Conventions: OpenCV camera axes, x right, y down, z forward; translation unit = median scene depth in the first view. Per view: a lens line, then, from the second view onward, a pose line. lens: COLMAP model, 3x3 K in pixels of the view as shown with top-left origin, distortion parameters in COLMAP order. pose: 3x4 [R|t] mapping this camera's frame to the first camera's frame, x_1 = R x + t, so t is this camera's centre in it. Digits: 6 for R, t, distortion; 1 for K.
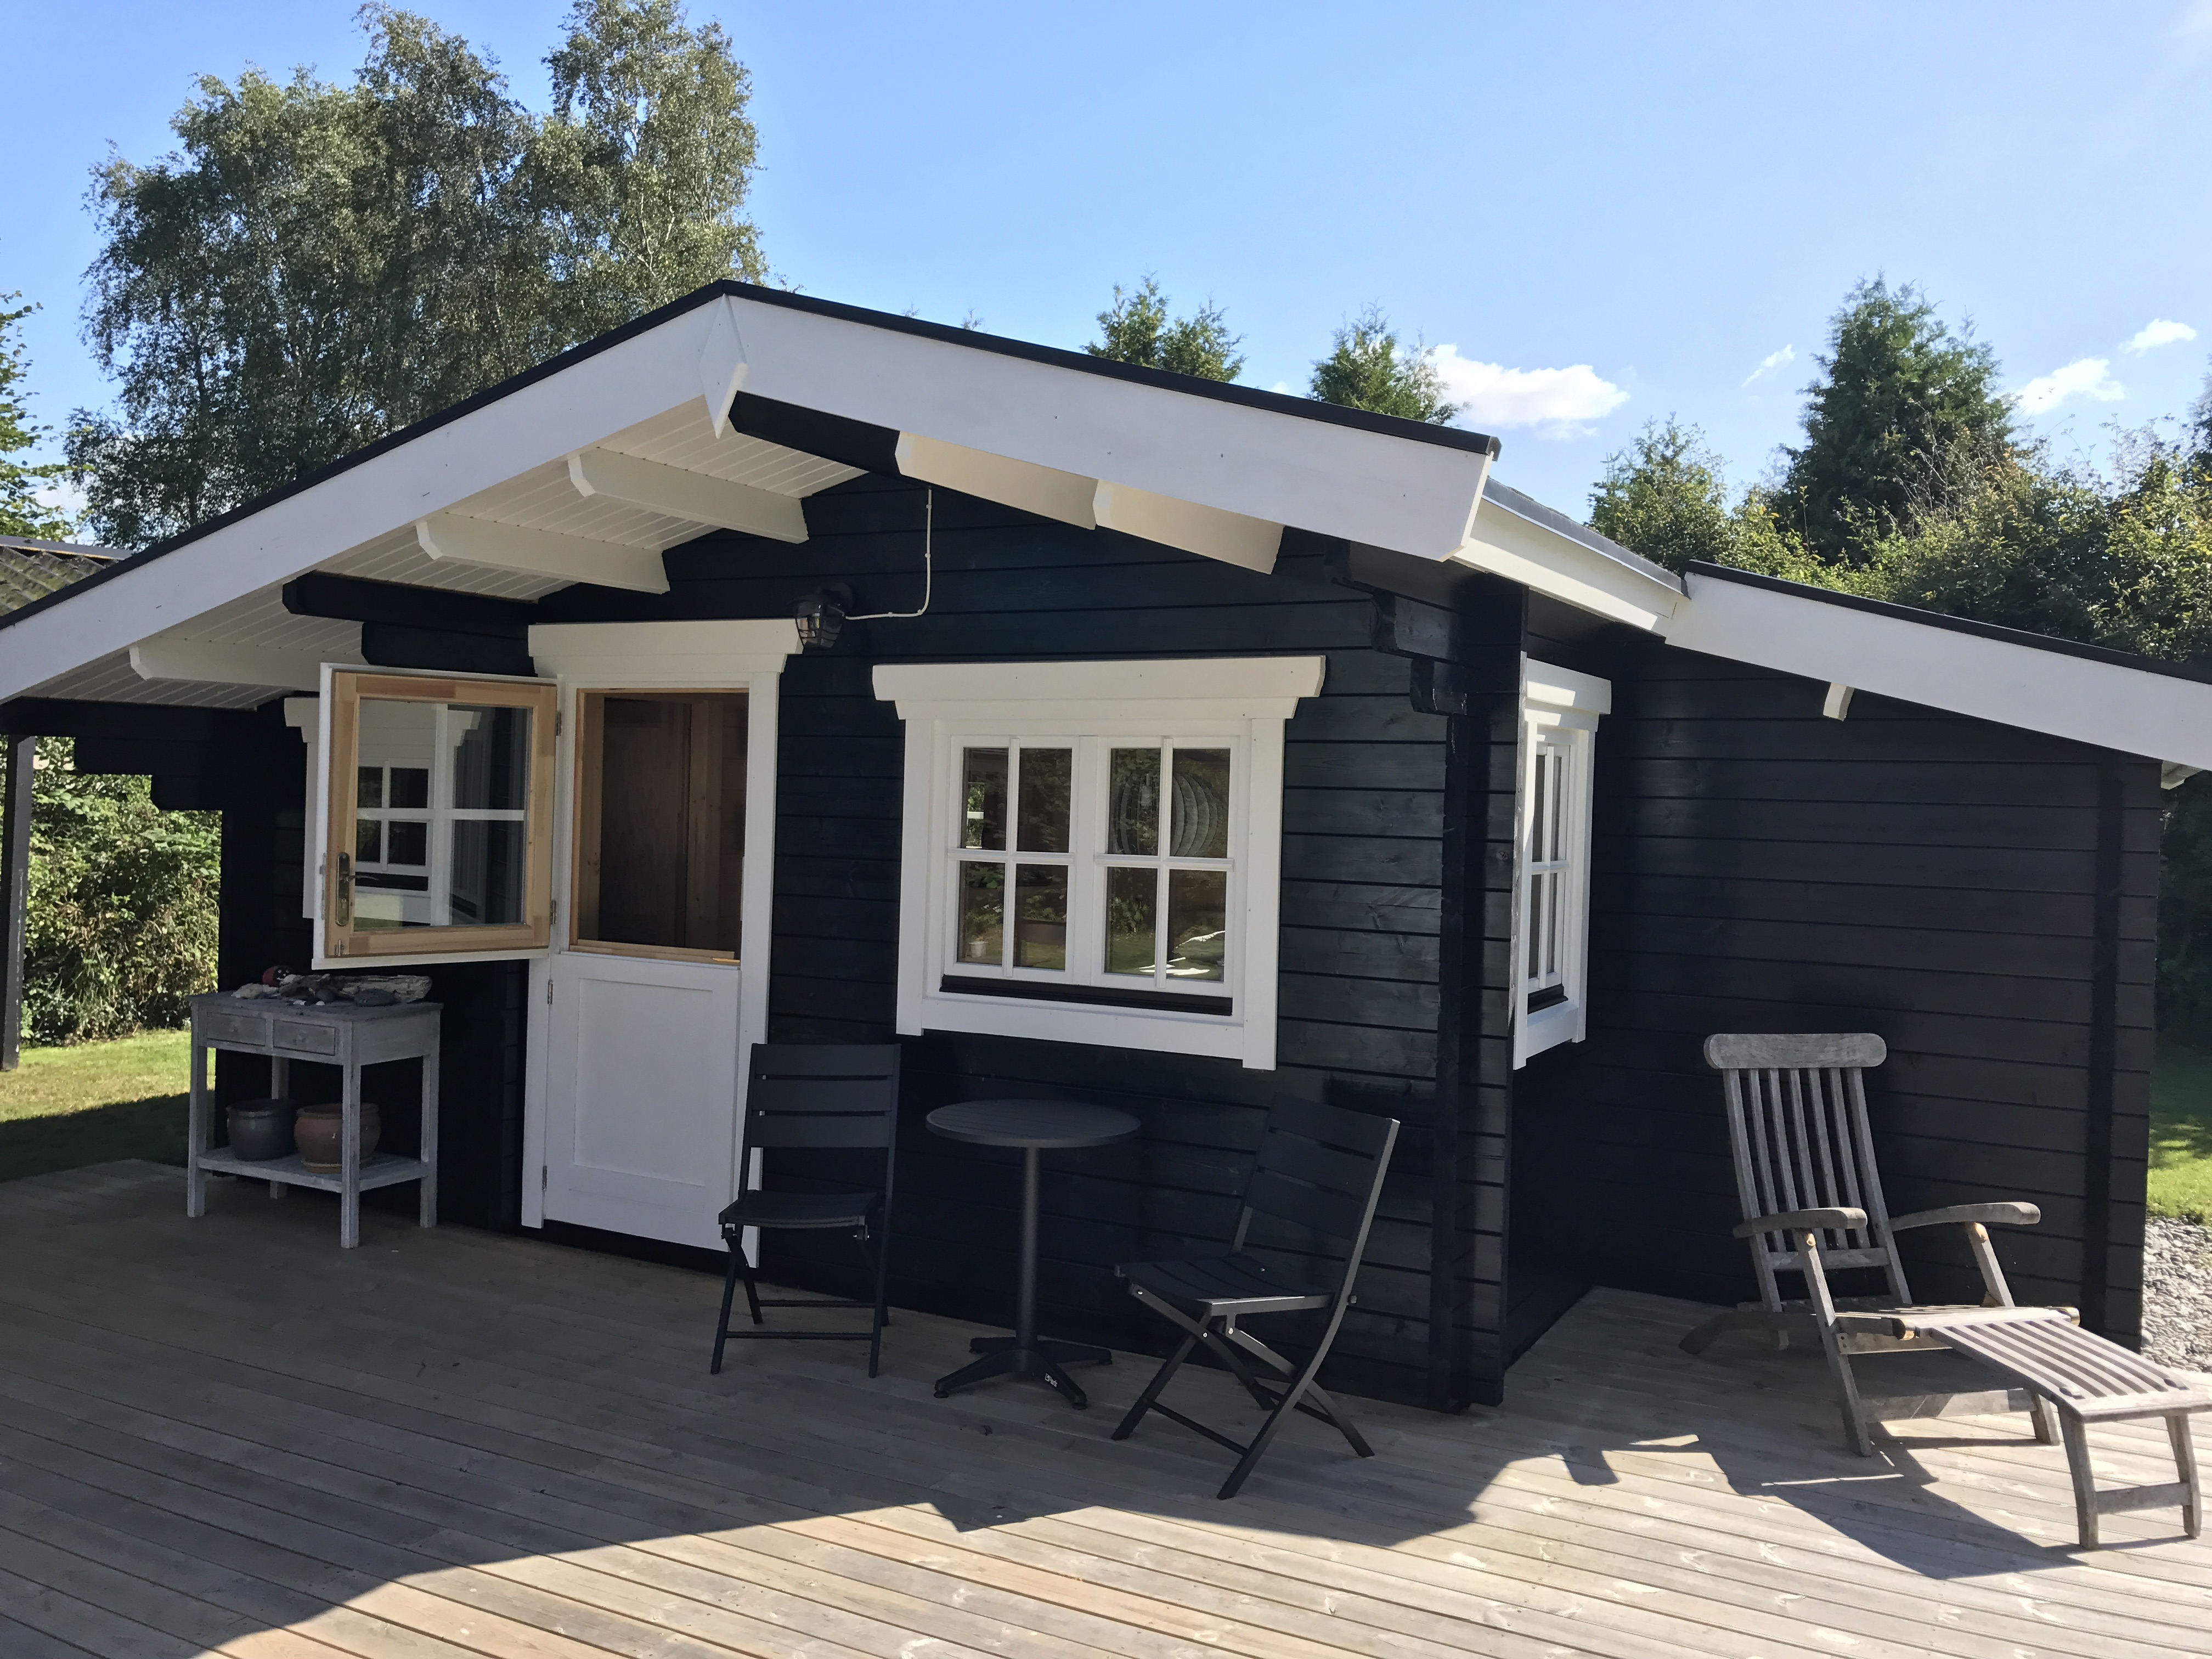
lens RADIAL K [[1855.1, 0, 1097.6], [0, 1855.1, 812.0], [0, 0, 1]] dist [0.003973, 0.015746]
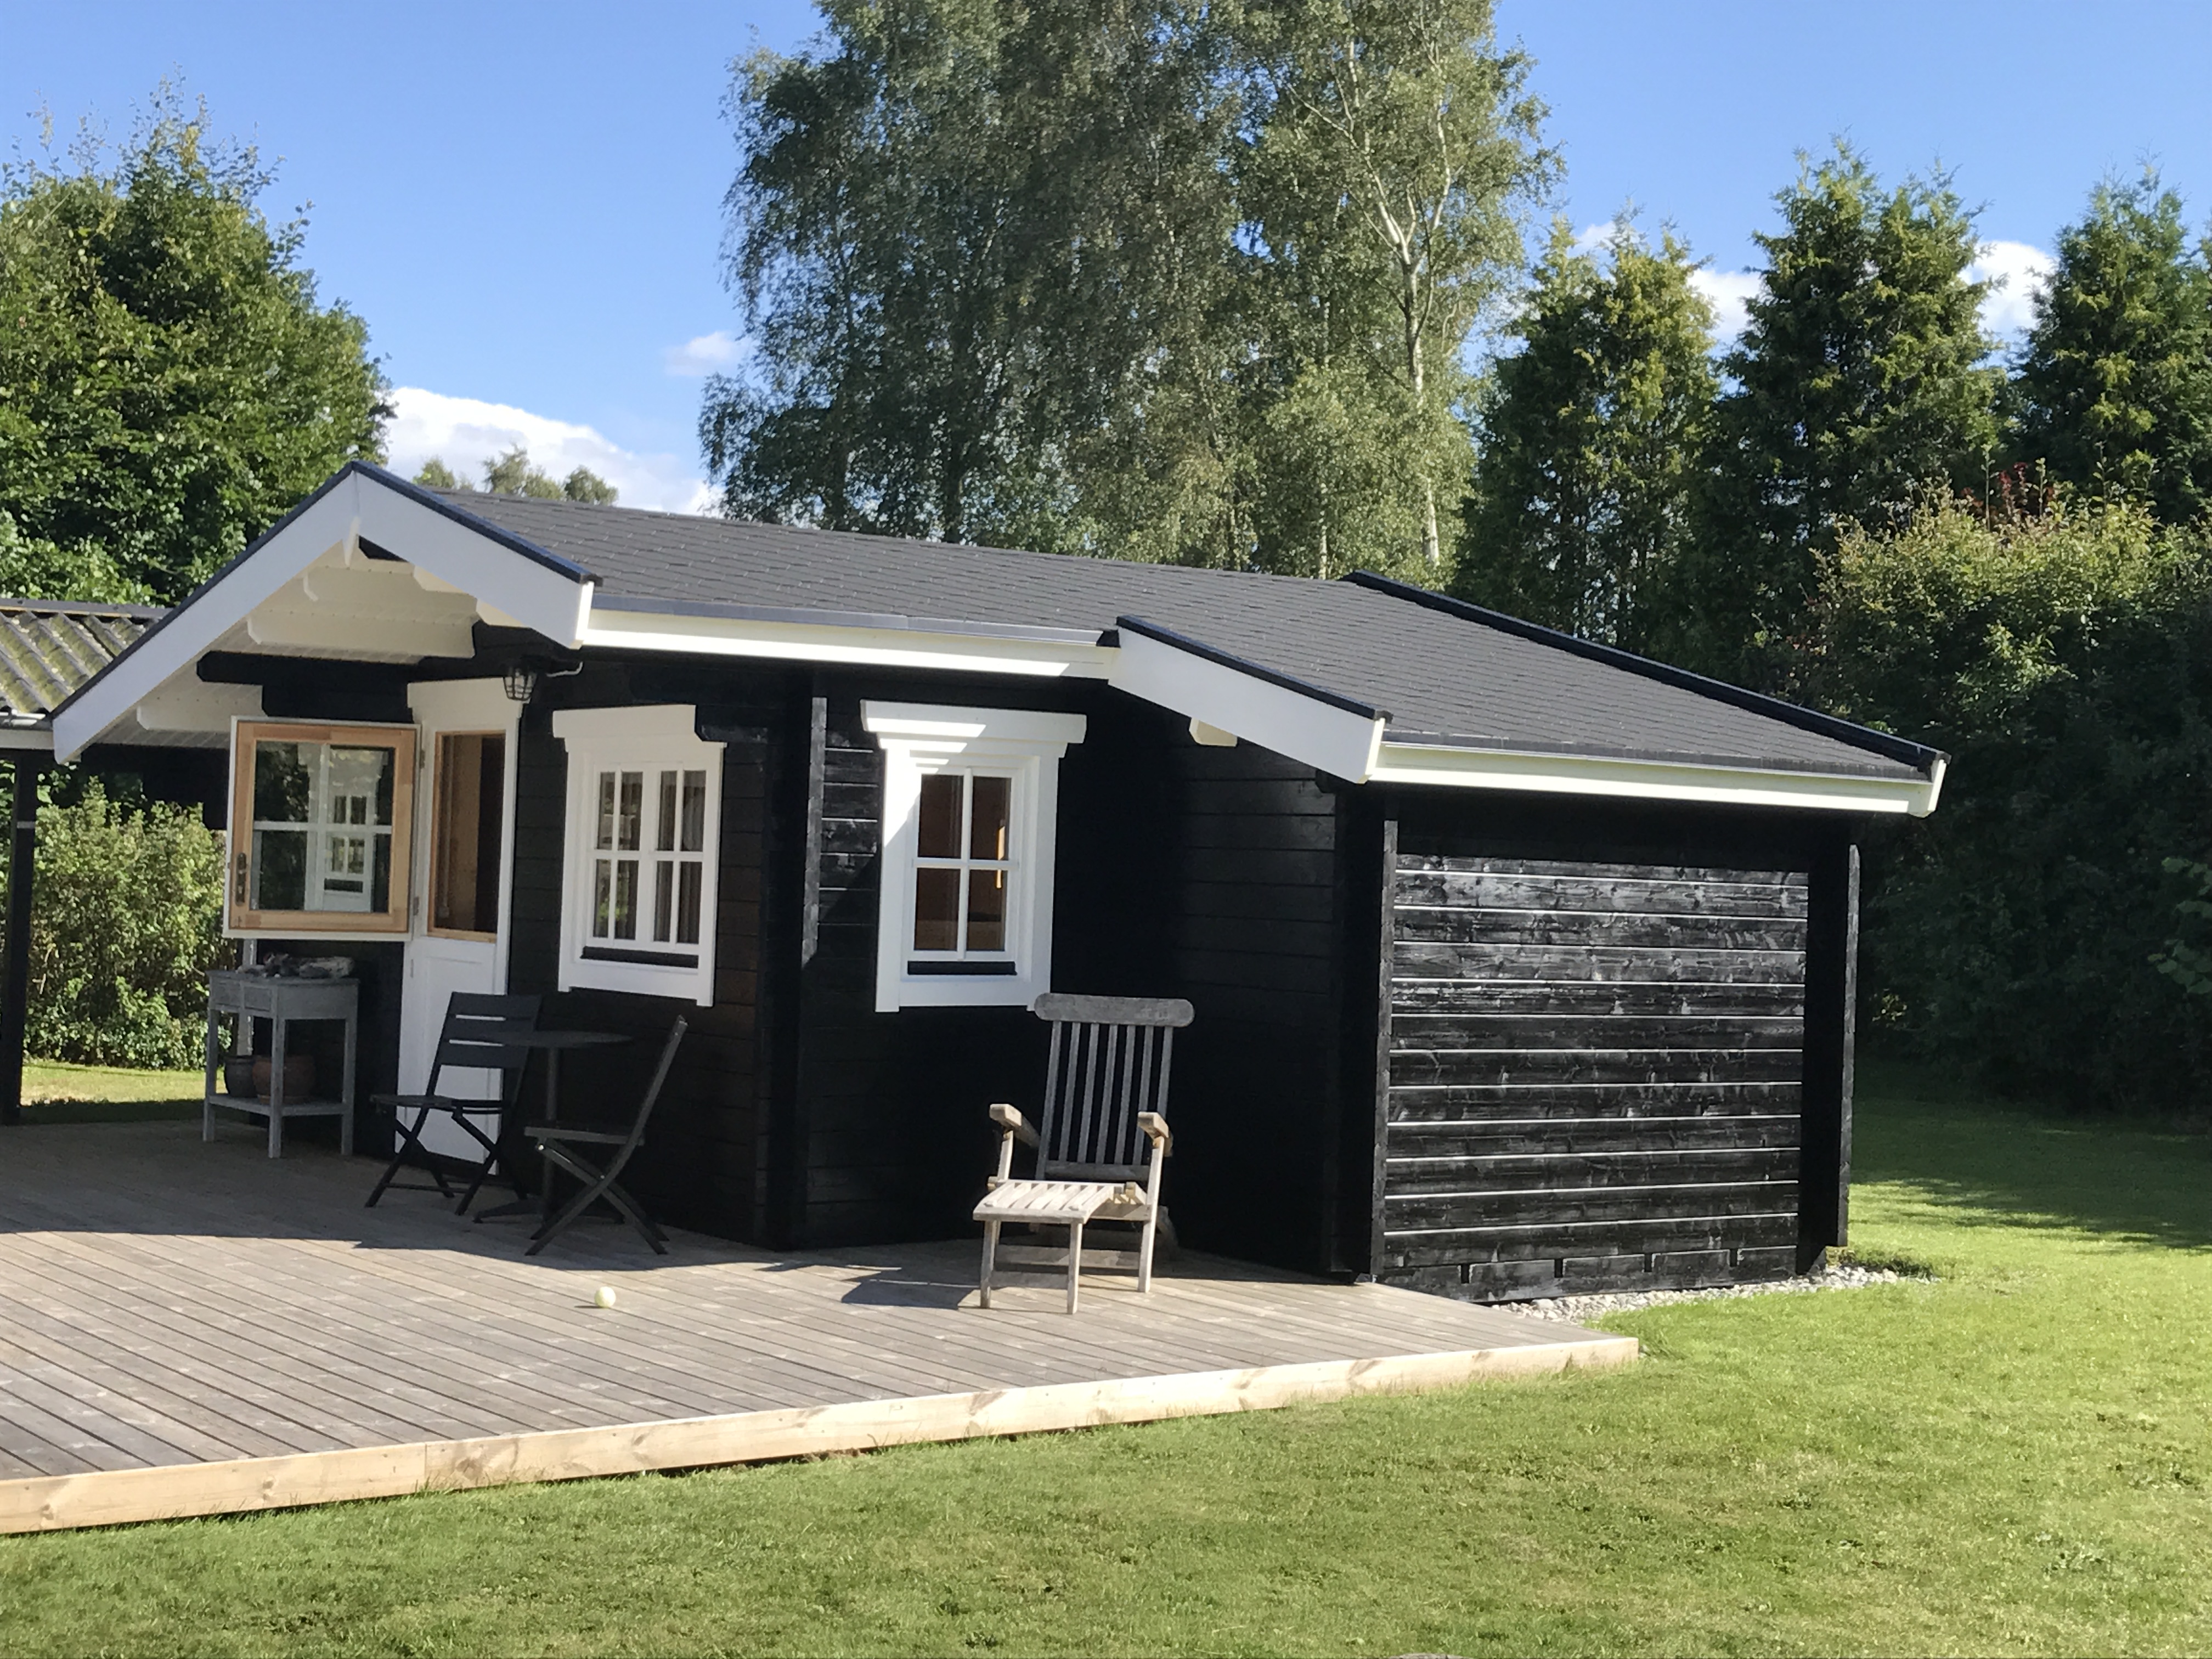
lens RADIAL K [[3239.7, 0, 1077.6], [0, 3239.7, 813.8], [0, 0, 1]] dist [0.128216, 0.000000]
pose [[0.897380, -0.001430, -0.441256, 1.160504], [-0.015905, 0.999240, -0.035584, 0.065739], [0.440971, 0.038951, 0.896676, -0.856456]]
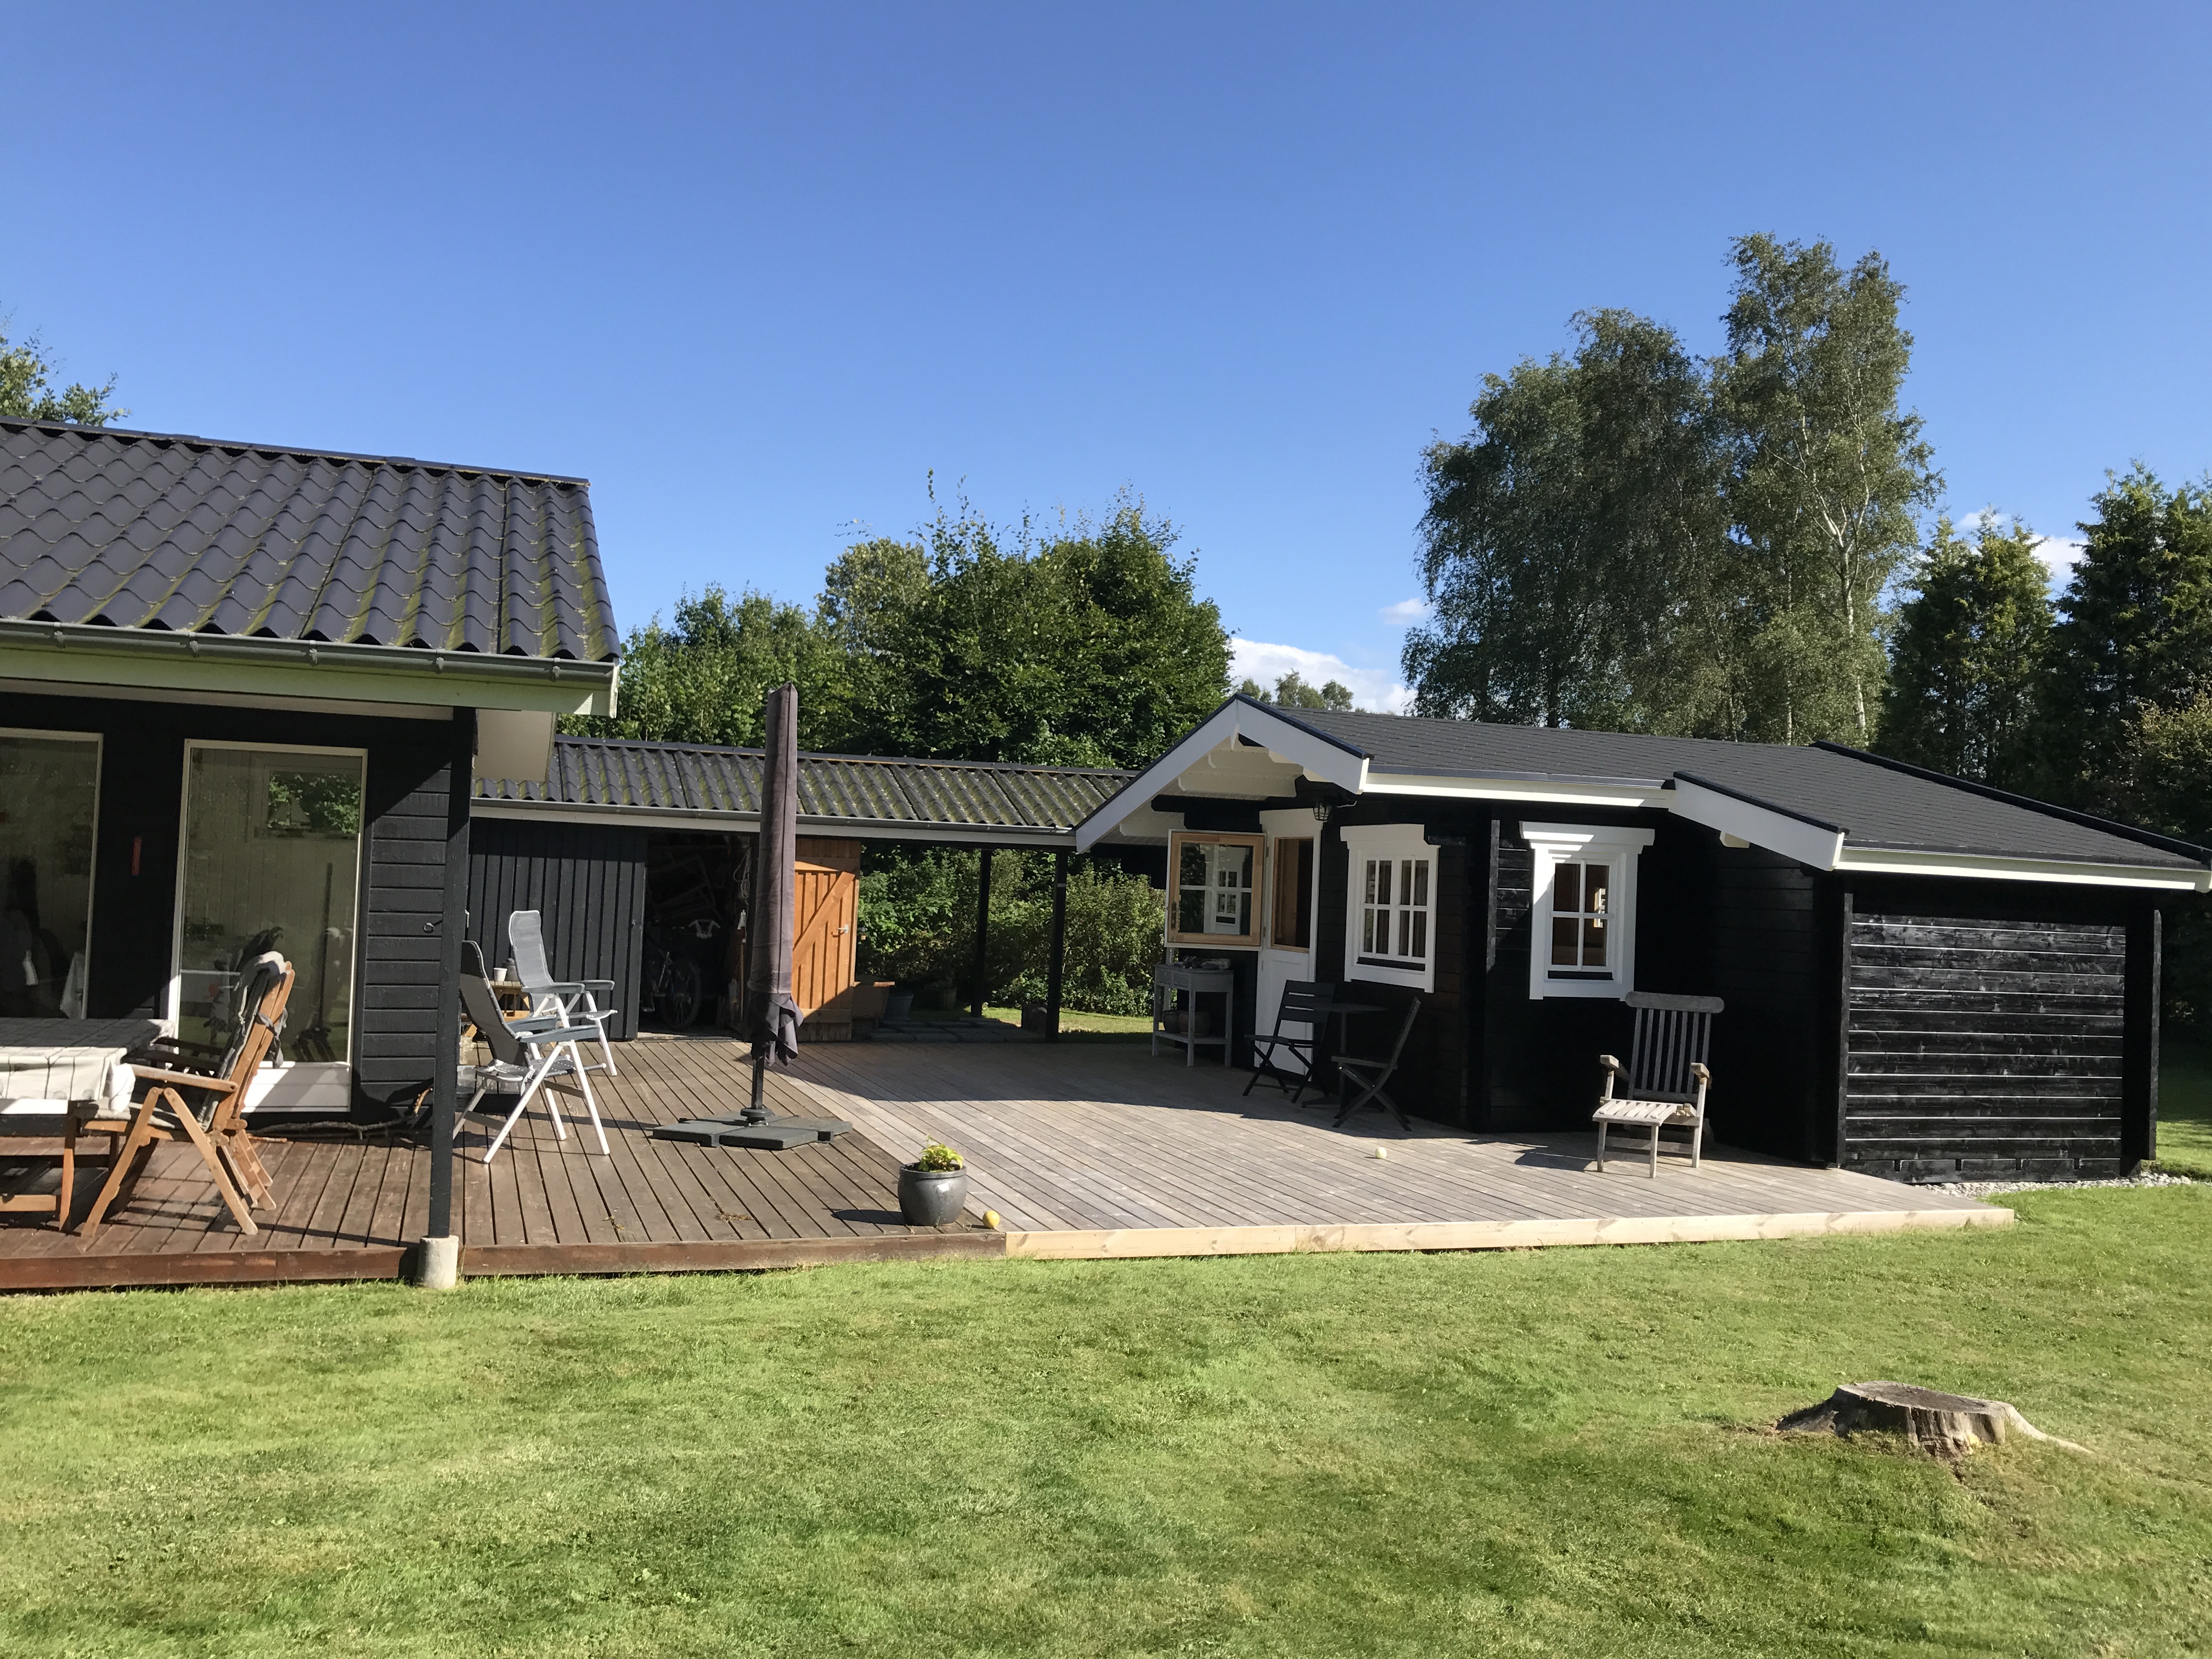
lens RADIAL K [[1855.1, 0, 1051.7], [0, 1855.1, 829.1], [0, 0, 1]] dist [0.003973, 0.015746]
pose [[0.727859, -0.013698, -0.685590, 1.170578], [-0.031078, 0.998114, -0.052936, 0.058029], [0.685022, 0.059837, 0.726061, -0.934510]]
